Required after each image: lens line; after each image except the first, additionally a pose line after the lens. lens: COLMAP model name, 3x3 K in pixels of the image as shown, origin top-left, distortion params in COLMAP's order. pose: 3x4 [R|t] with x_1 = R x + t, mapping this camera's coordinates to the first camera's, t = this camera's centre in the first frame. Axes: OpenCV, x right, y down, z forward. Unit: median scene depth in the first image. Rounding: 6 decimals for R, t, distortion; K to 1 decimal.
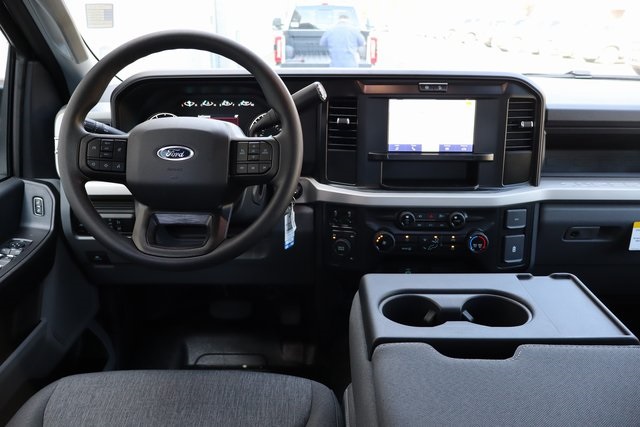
lens RADIAL K [[533.7, 0, 324.1], [0, 533.7, 214.3], [0, 0, 1]] dist [-0.013400, -0.011776]
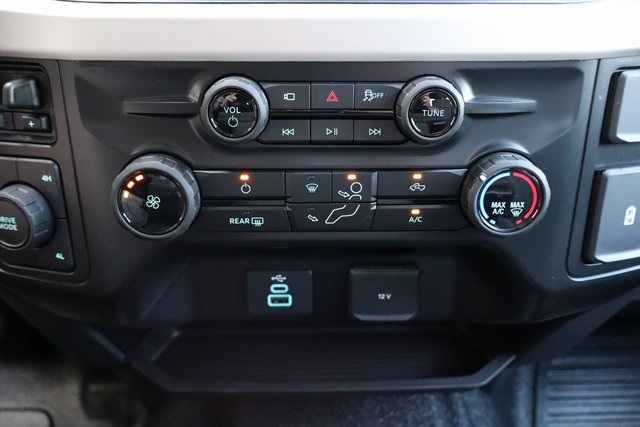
lens RADIAL K [[533.7, 0, 321.1], [0, 533.7, 216.9], [0, 0, 1]] dist [-0.013400, -0.011776]
pose [[0.999148, -0.016101, 0.038009, 0.183819], [0.010802, 0.990687, 0.135727, 0.025955], [-0.039840, -0.135201, 0.990017, 0.735096]]
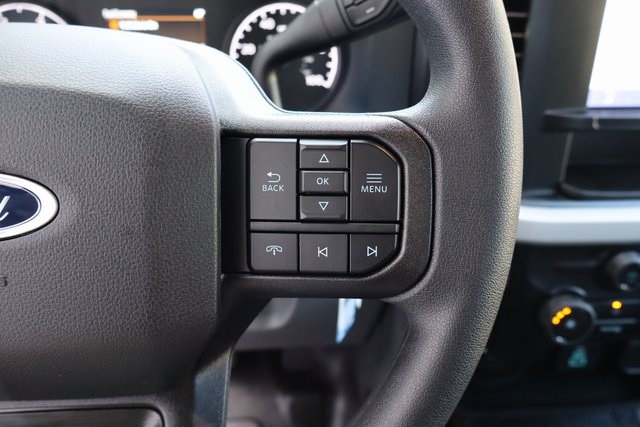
lens RADIAL K [[533.7, 0, 323.1], [0, 533.7, 211.6], [0, 0, 1]] dist [-0.013400, -0.011776]
pose [[0.995300, -0.031994, 0.091400, -0.122559], [0.014623, 0.982677, 0.184747, -0.118327], [-0.095727, -0.182542, 0.978527, 0.611537]]
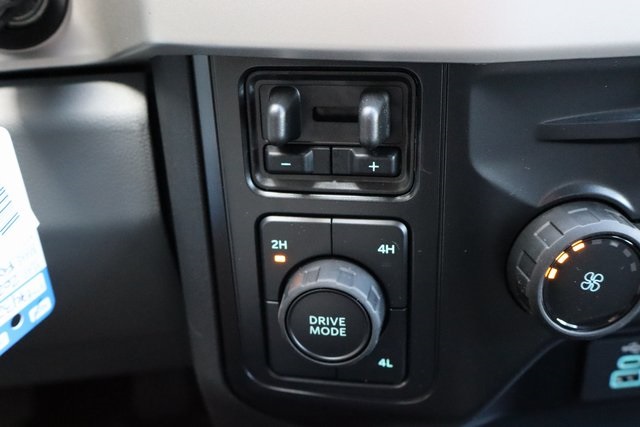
lens RADIAL K [[713.3, 0, 320.0], [0, 713.3, 212.5], [0, 0, 1]] dist [-0.032149, 0.000000]
pose [[0.991253, -0.088753, 0.097675, 0.010824], [0.067495, 0.976912, 0.202699, -0.017065], [-0.113410, -0.194333, 0.974358, 0.797756]]
